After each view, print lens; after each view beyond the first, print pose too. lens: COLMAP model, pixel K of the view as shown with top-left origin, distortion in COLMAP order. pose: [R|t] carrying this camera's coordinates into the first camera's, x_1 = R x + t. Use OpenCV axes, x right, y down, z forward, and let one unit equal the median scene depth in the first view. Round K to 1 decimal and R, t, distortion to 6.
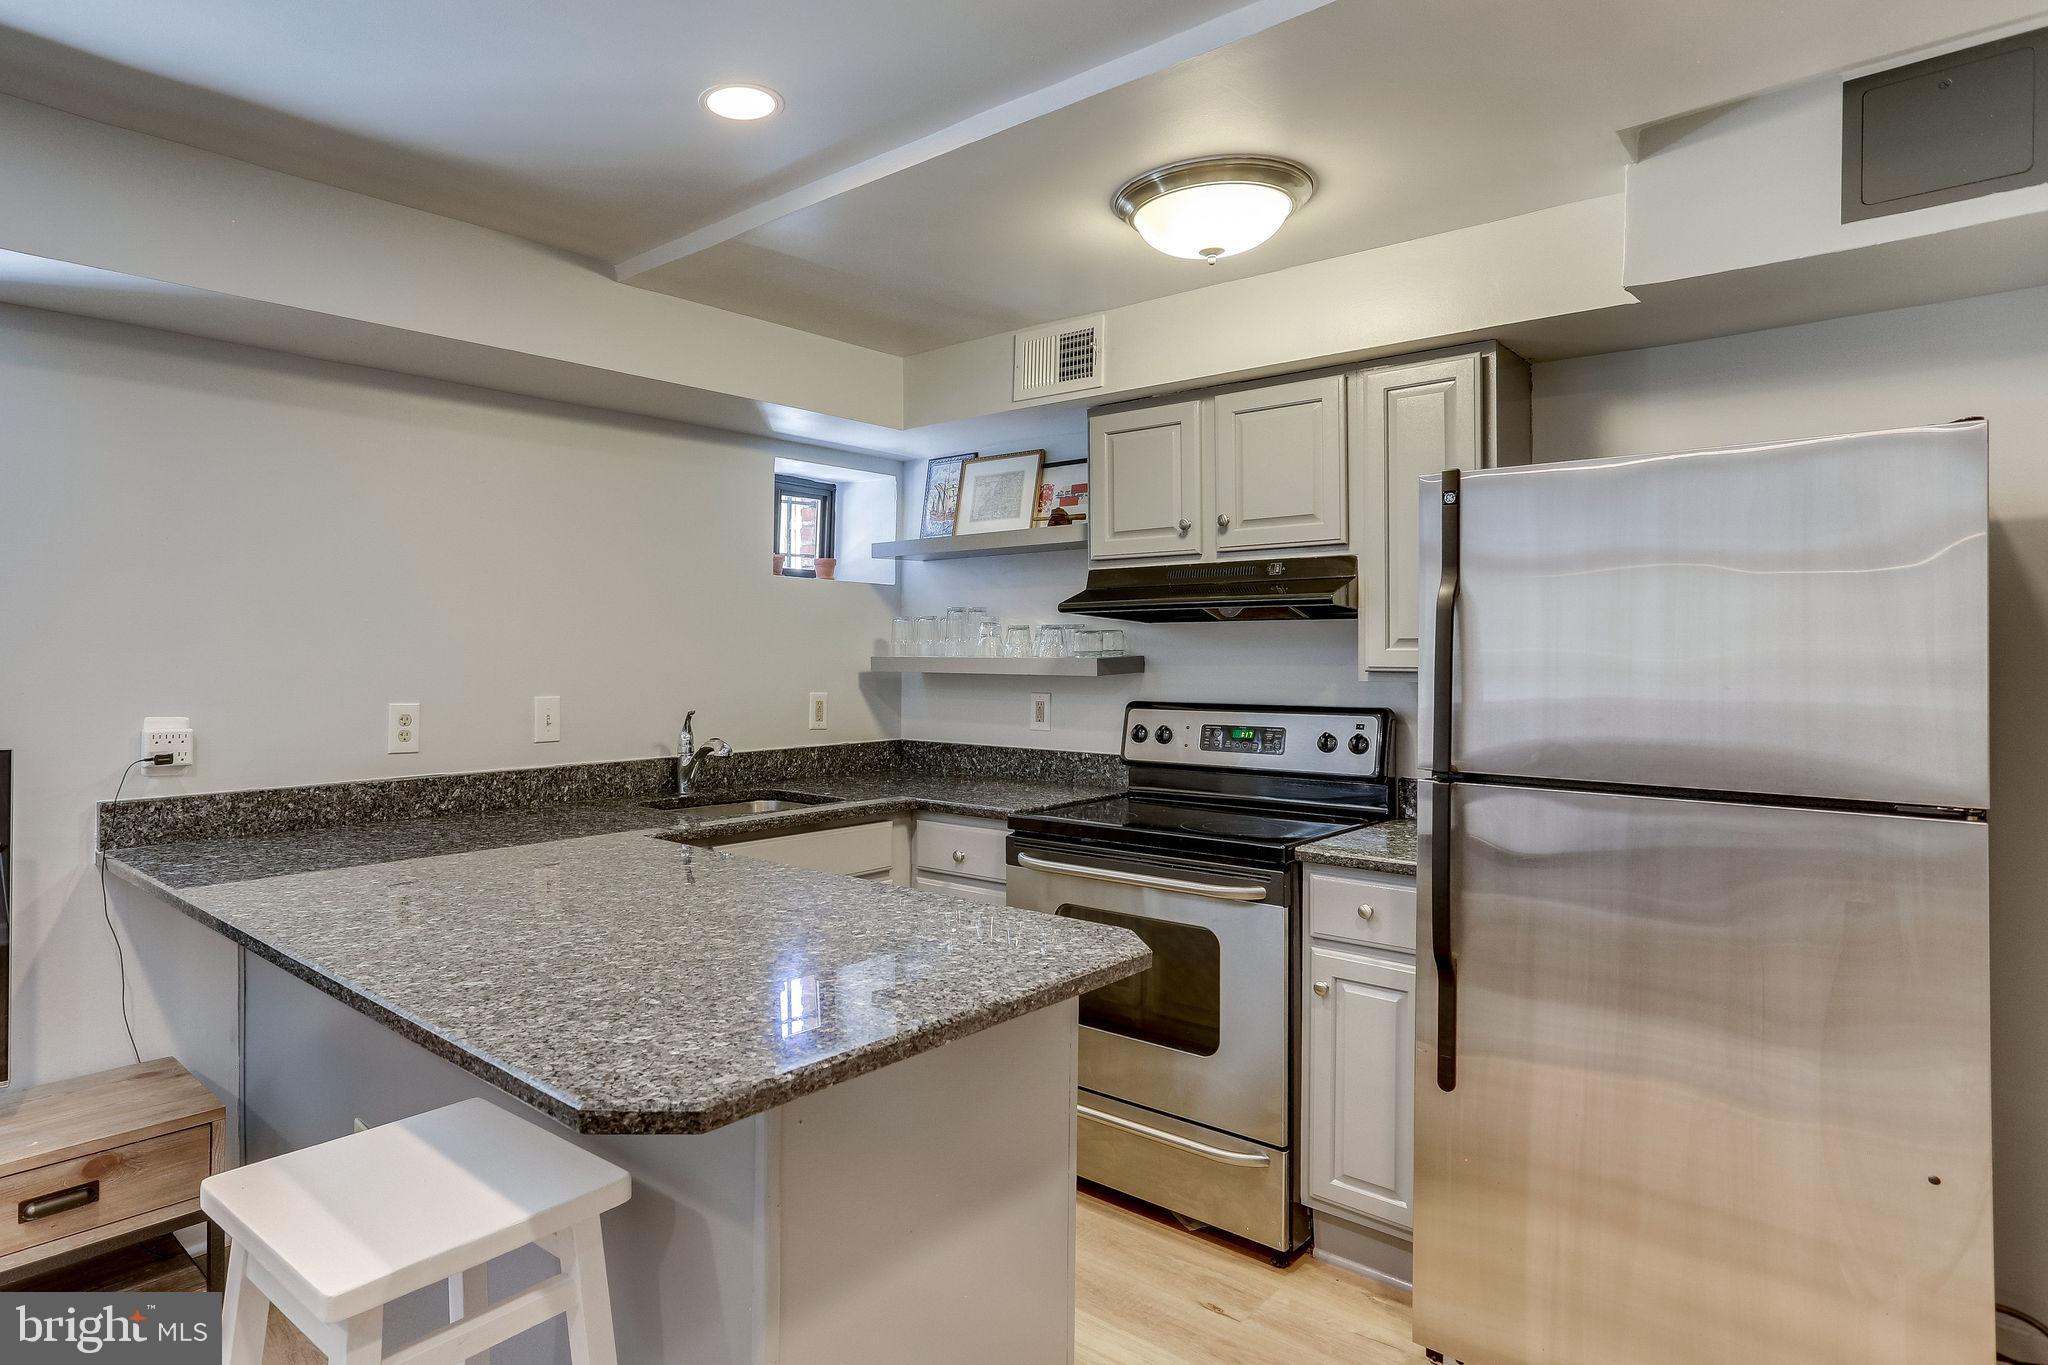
lens RADIAL K [[1160.7, 0, 856.7], [0, 1160.7, 662.4], [0, 0, 1]] dist [-0.001935, 0.004247]
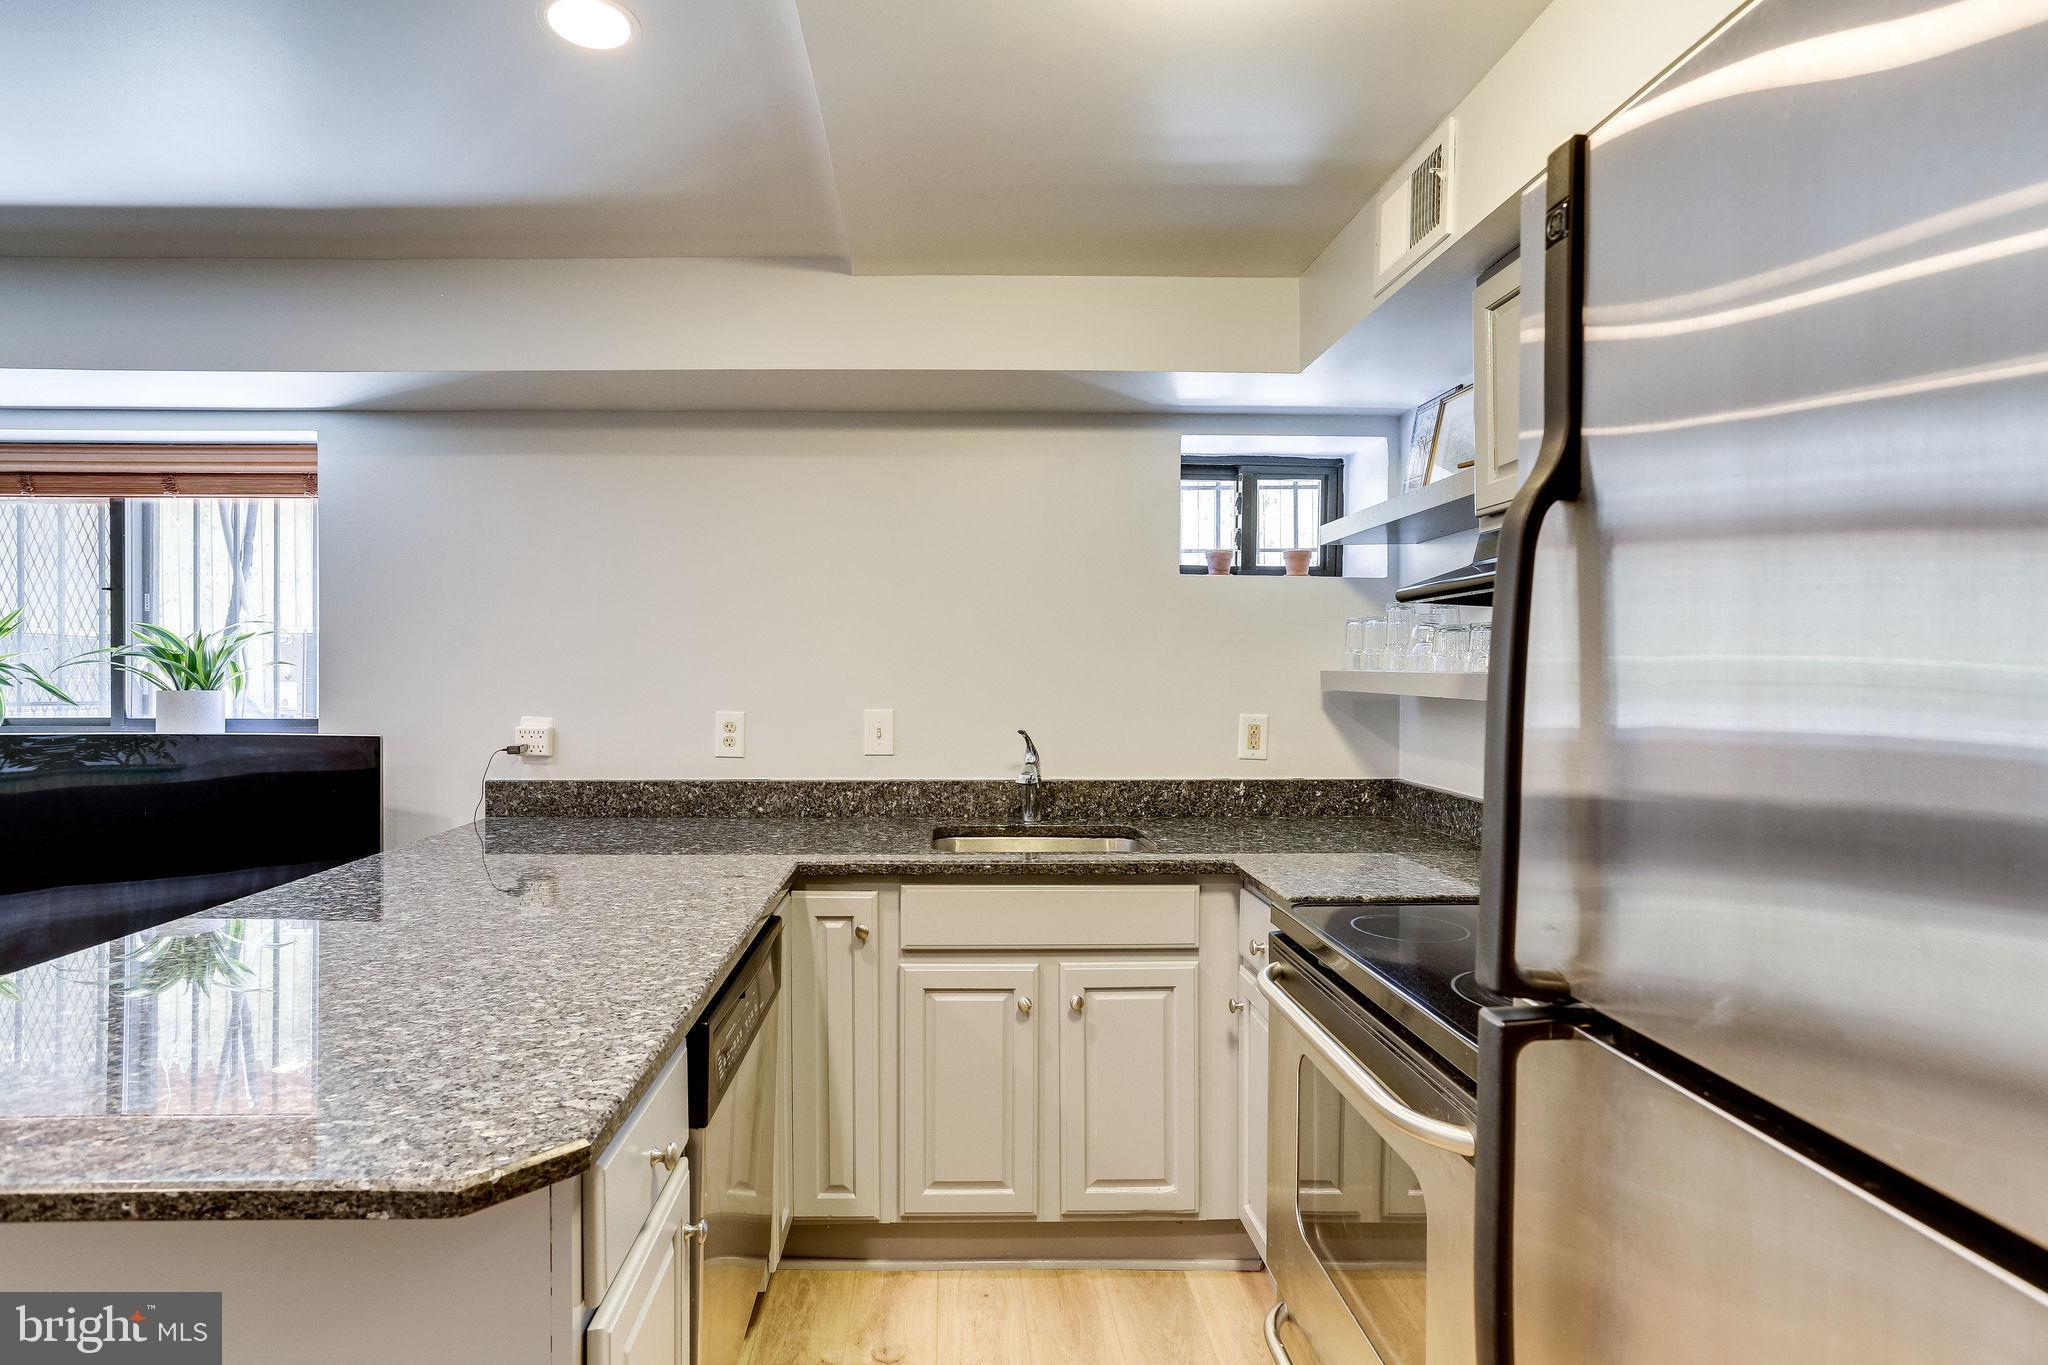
lens RADIAL K [[1010.6, 0, 982.7], [0, 1010.6, 666.0], [0, 0, 1]] dist [-0.020201, 0.016556]
pose [[0.710906, -0.005426, -0.703266, 0.403031], [-0.005469, 0.999897, -0.013242, 0.003155], [0.703266, 0.013260, 0.710803, 0.439225]]
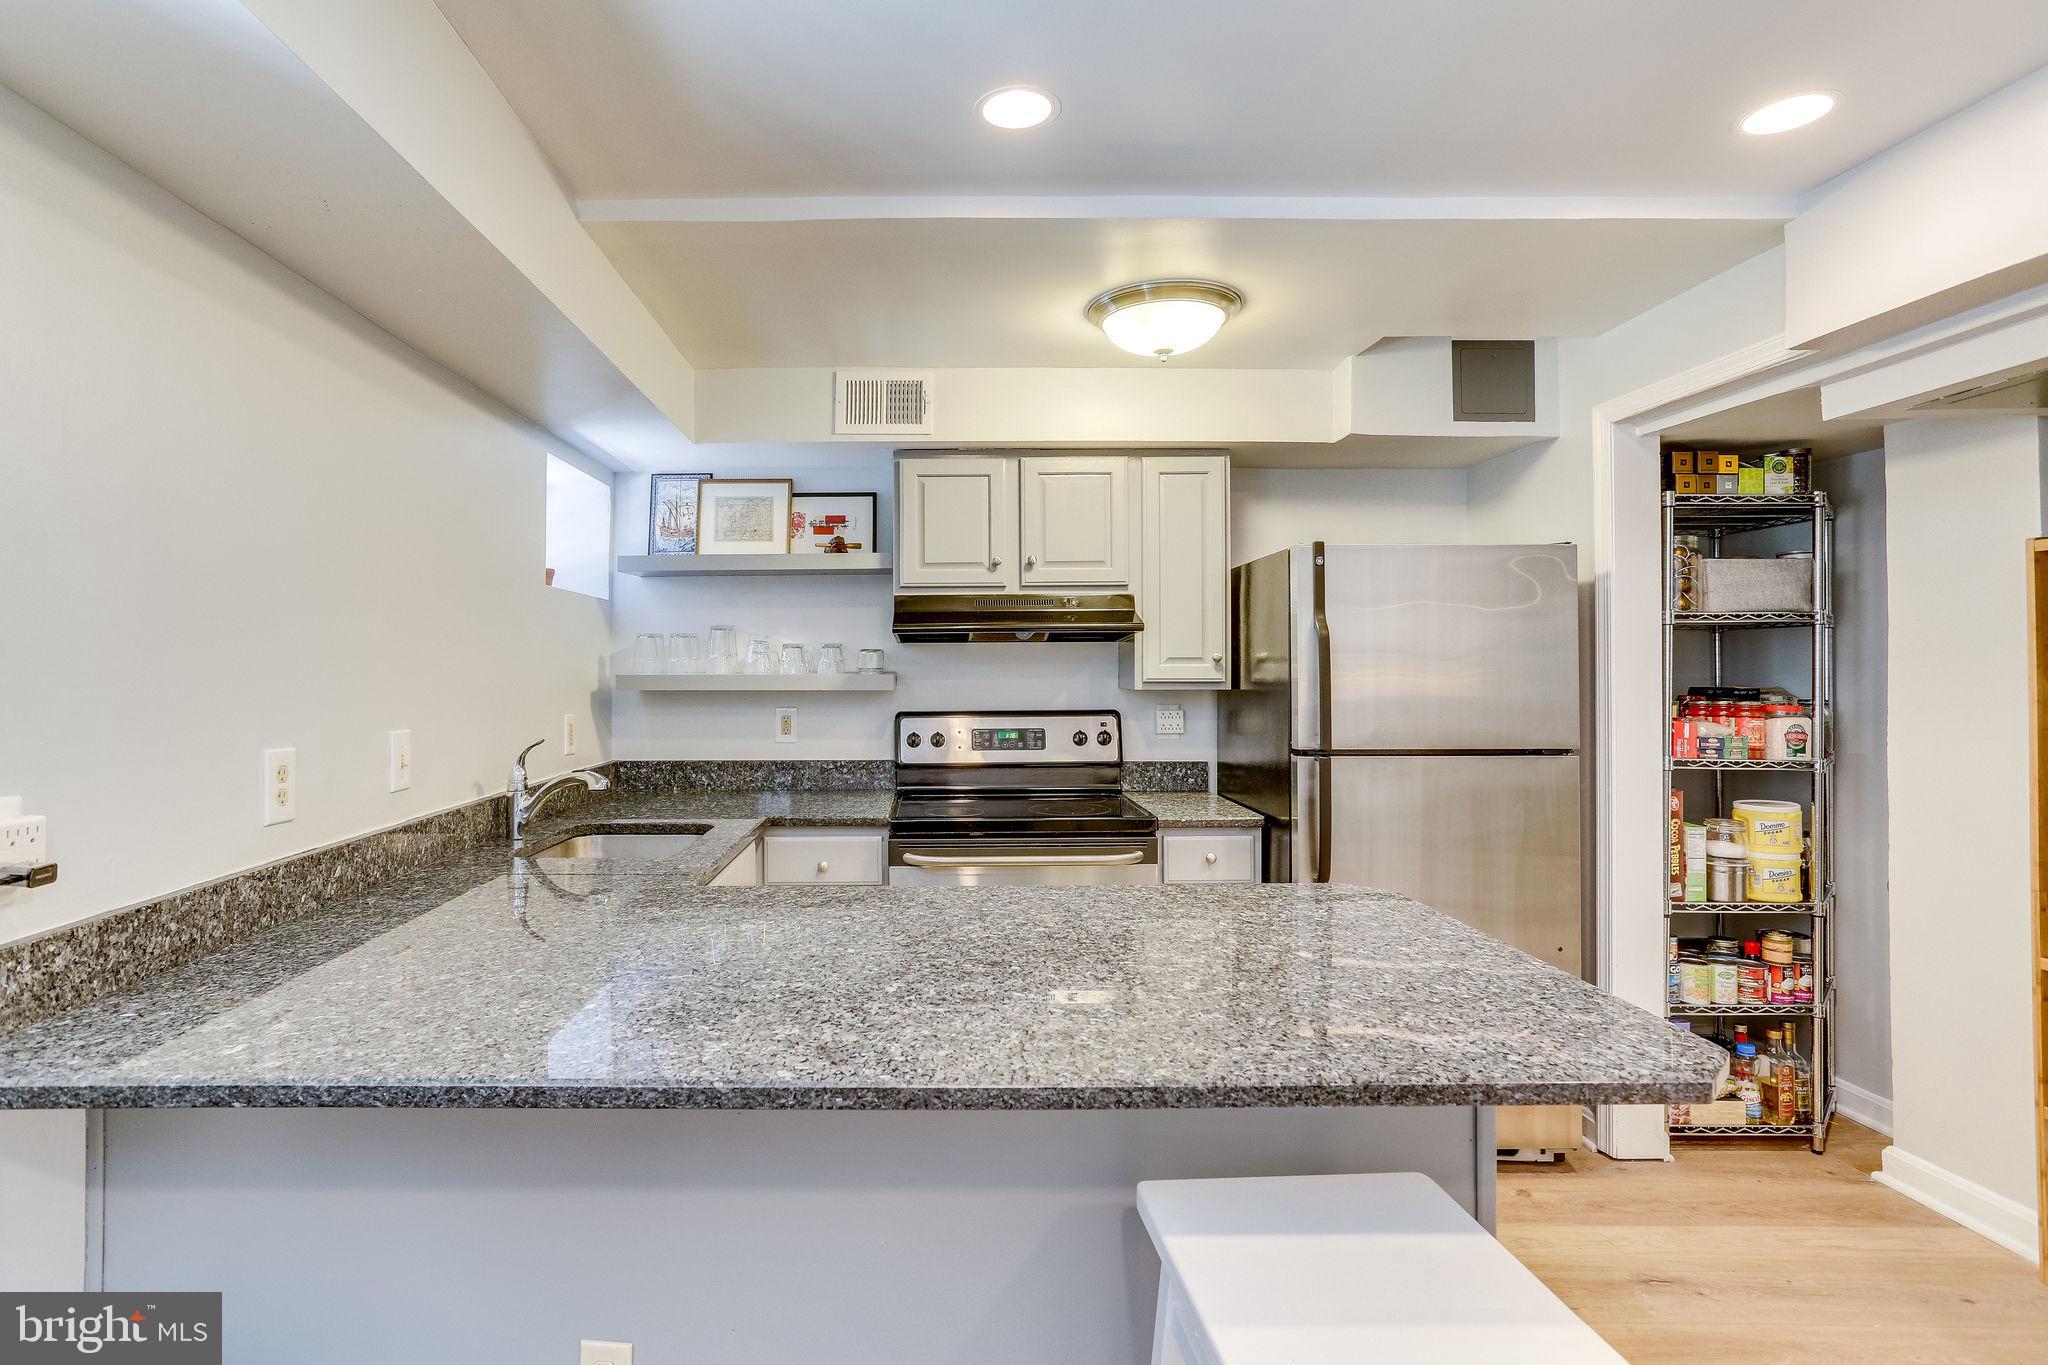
lens RADIAL K [[1010.6, 0, 912.0], [0, 1010.6, 685.5], [0, 0, 1]] dist [-0.020201, 0.016556]
pose [[0.716950, -0.014295, 0.696978, -0.476714], [0.009869, 0.999898, 0.010355, -0.002879], [-0.697055, -0.000546, 0.717018, 0.296659]]
